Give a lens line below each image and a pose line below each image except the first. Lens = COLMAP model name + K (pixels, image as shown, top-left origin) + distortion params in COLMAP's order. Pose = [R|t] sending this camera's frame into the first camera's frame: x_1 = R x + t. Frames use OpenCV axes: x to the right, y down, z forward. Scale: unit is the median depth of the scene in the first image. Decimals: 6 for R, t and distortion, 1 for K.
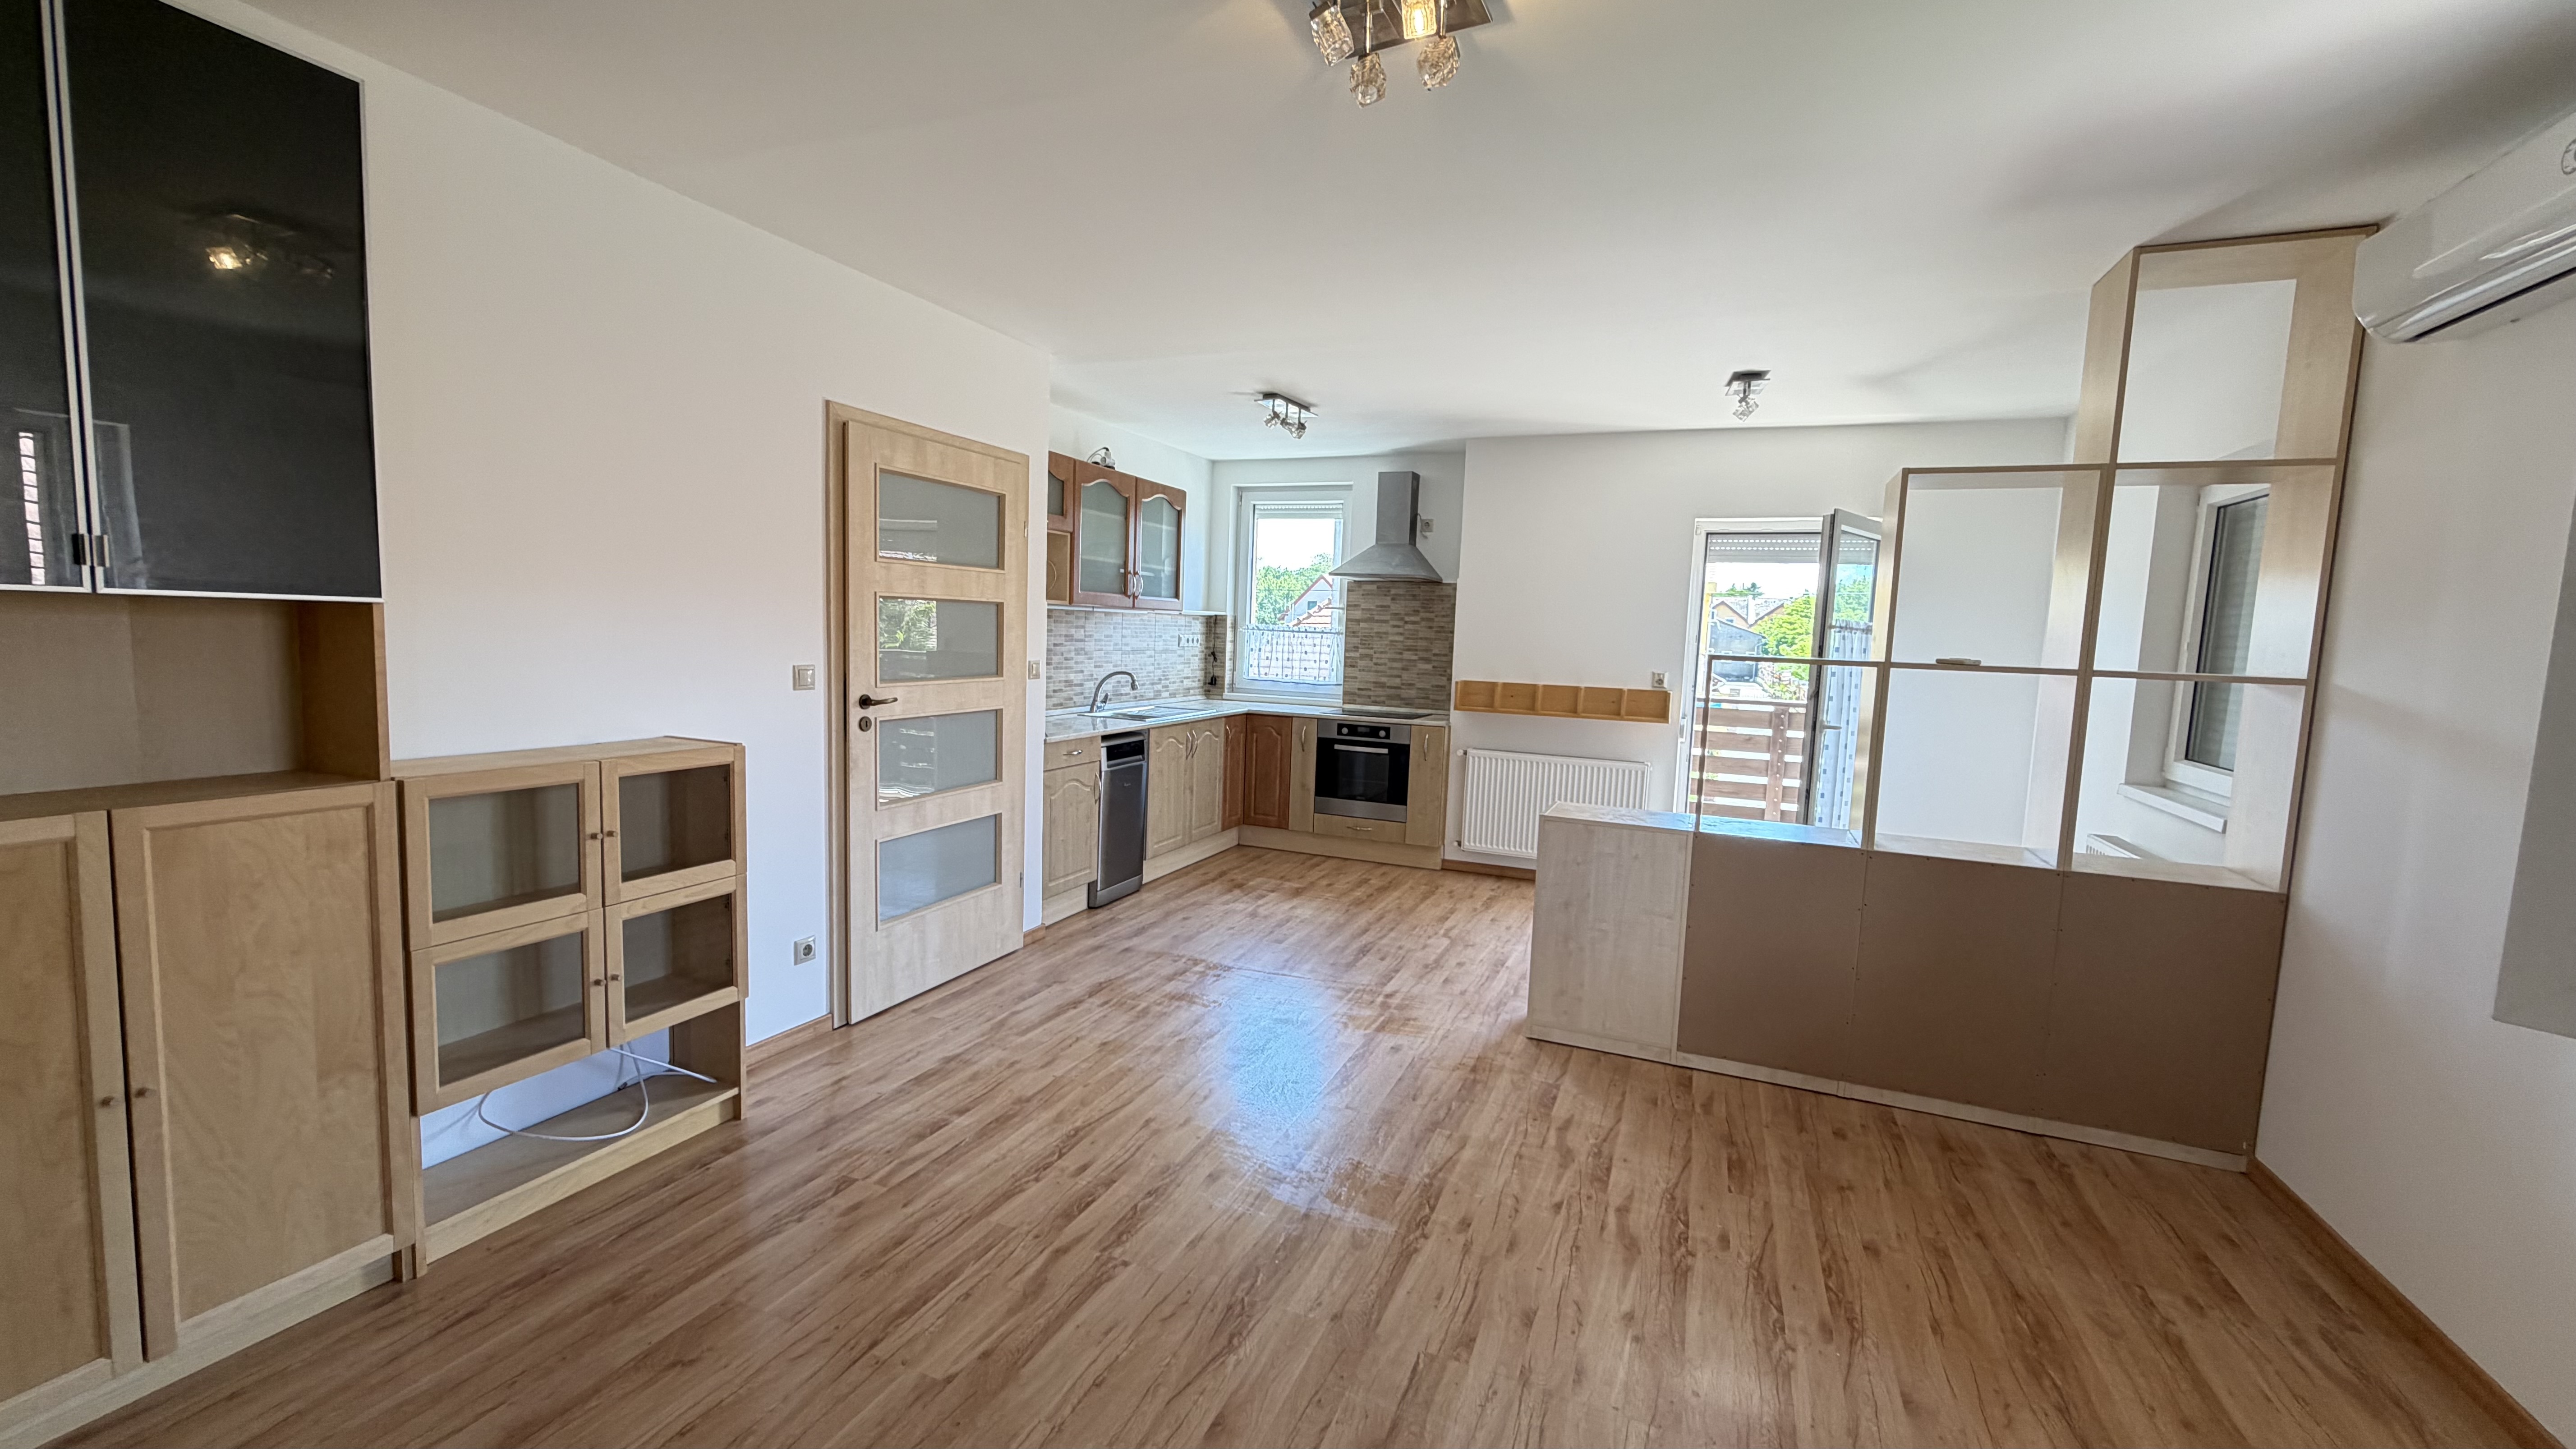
lens RADIAL K [[1023.1, 0, 1285.1], [0, 1023.1, 727.4], [0, 0, 1]] dist [-0.000641, 0.000535]
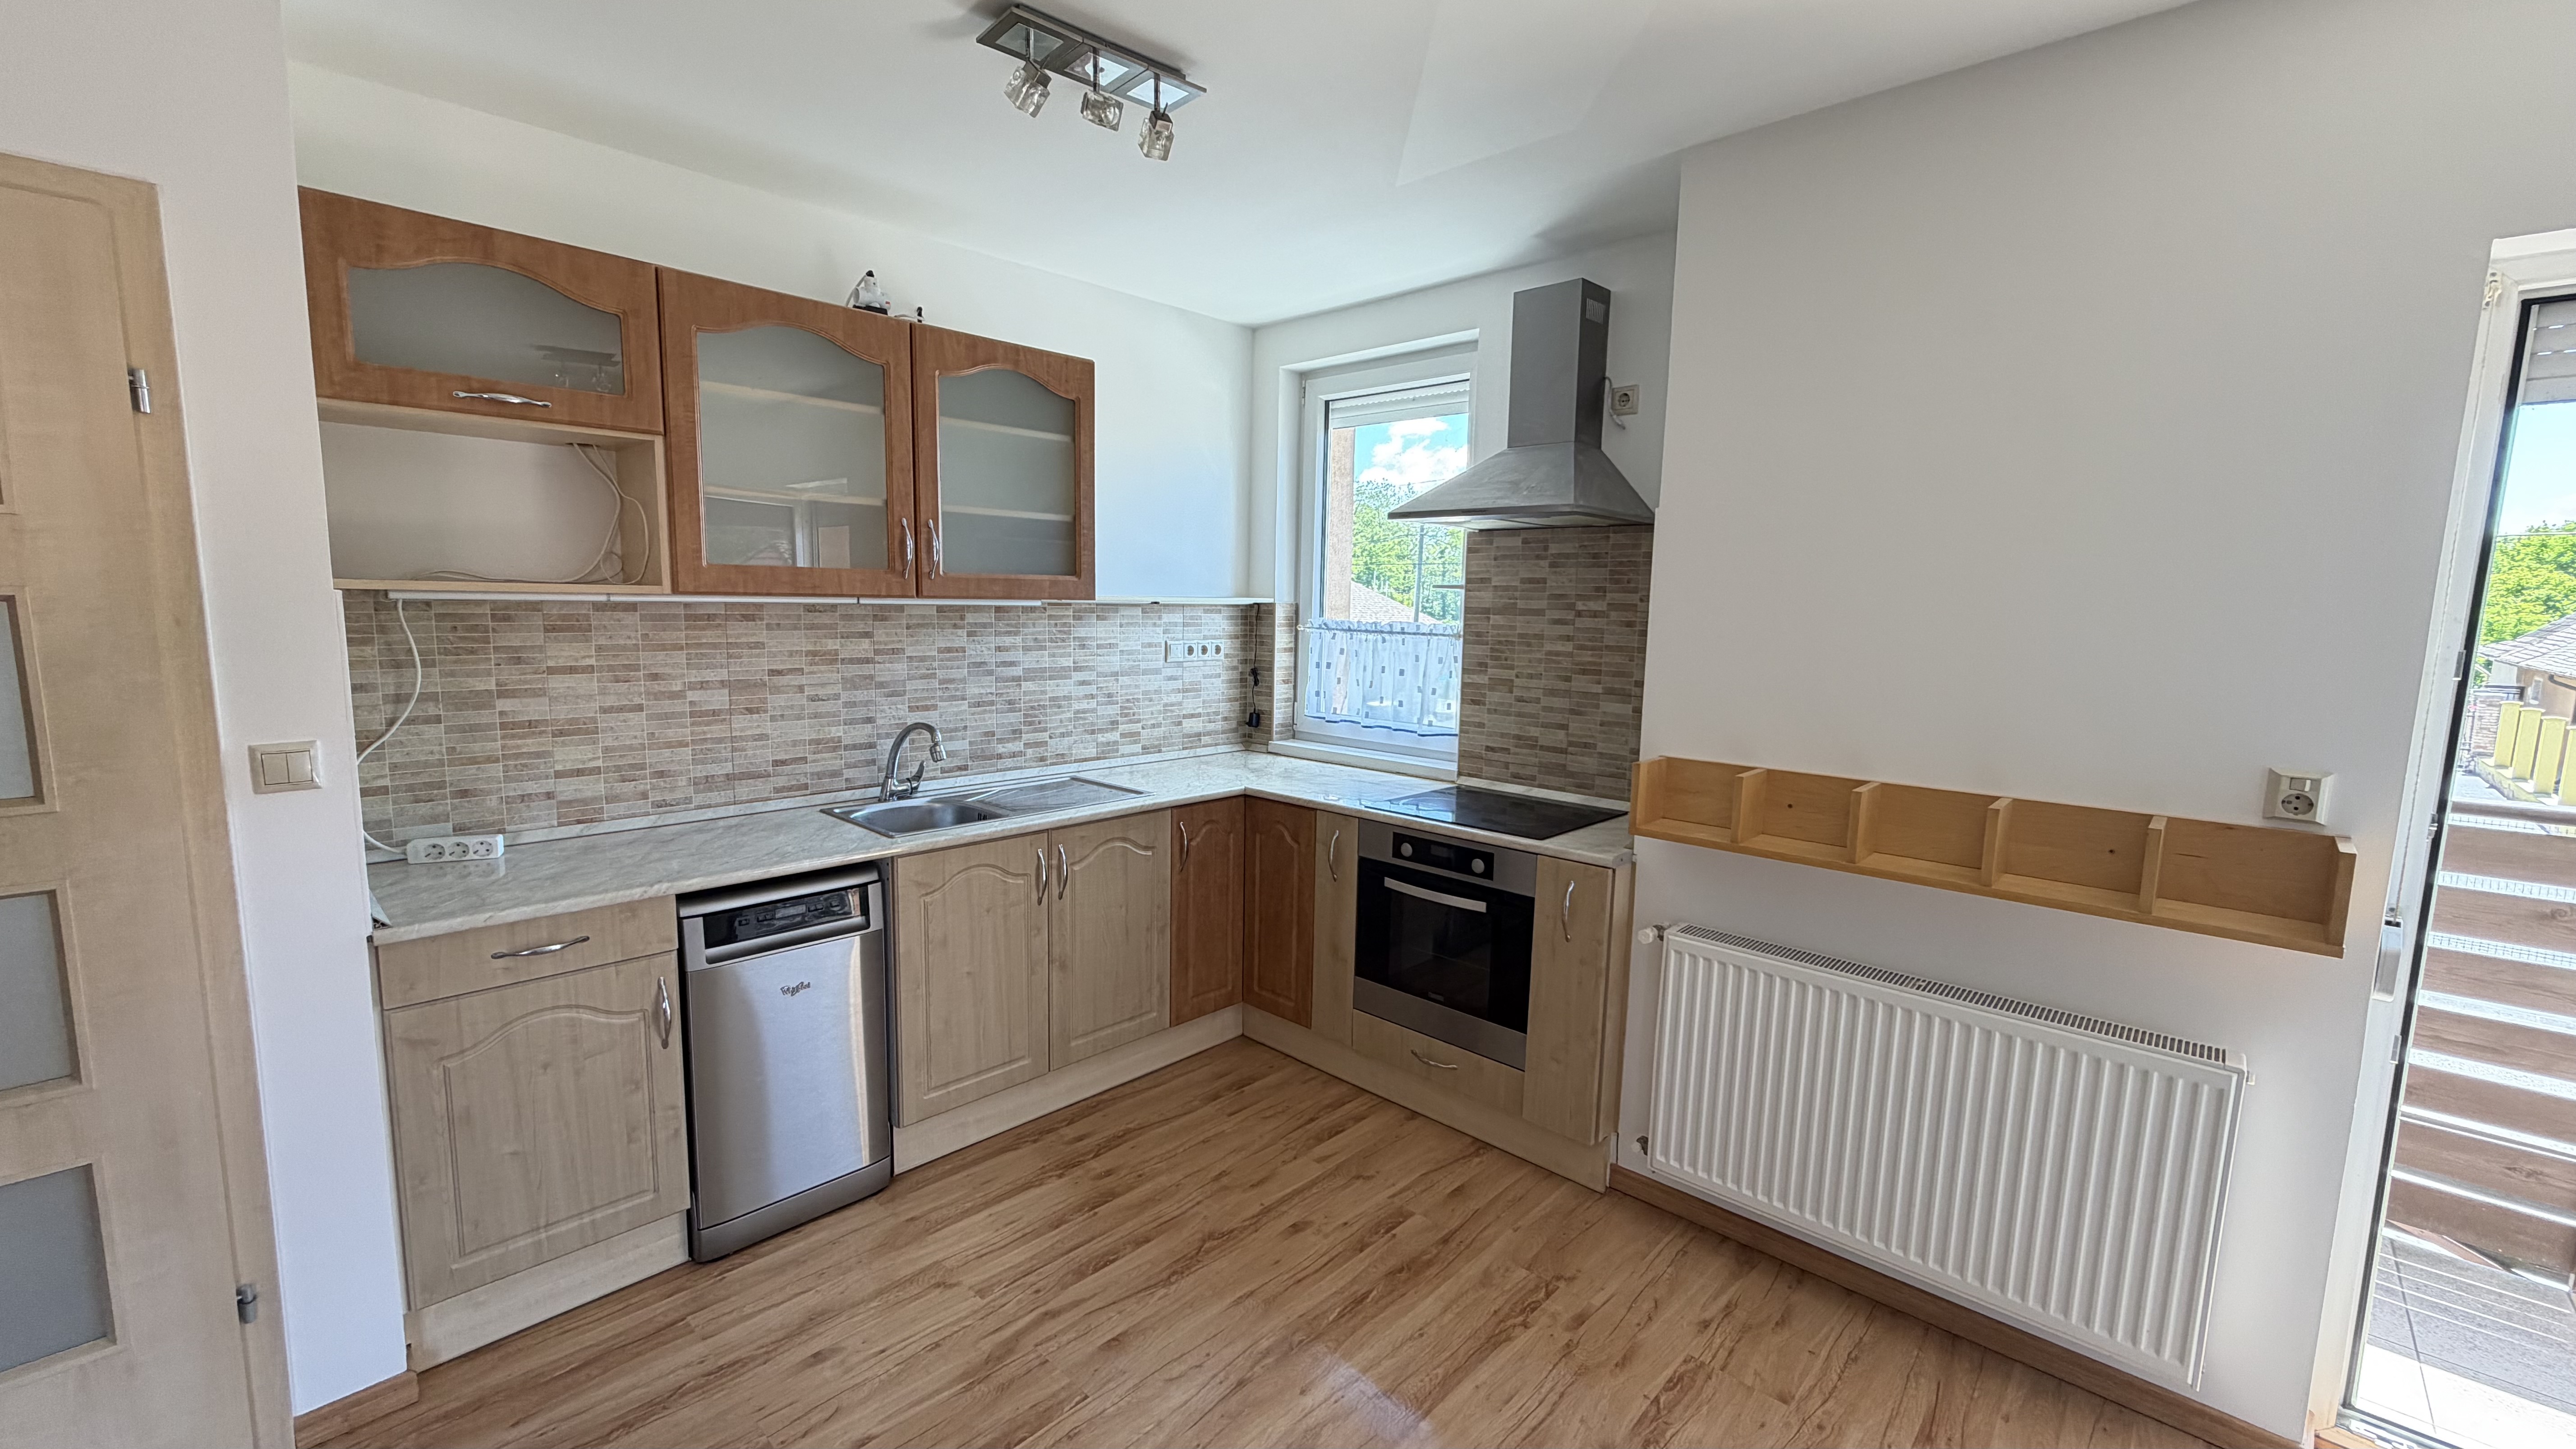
lens RADIAL K [[1023.1, 0, 1284.2], [0, 1023.1, 727.1], [0, 0, 1]] dist [-0.000641, 0.000535]
pose [[0.934413, 0.025276, -0.355292, 0.176238], [-0.019347, 0.999608, 0.020231, -0.063001], [0.355665, -0.012030, 0.934536, 0.561473]]
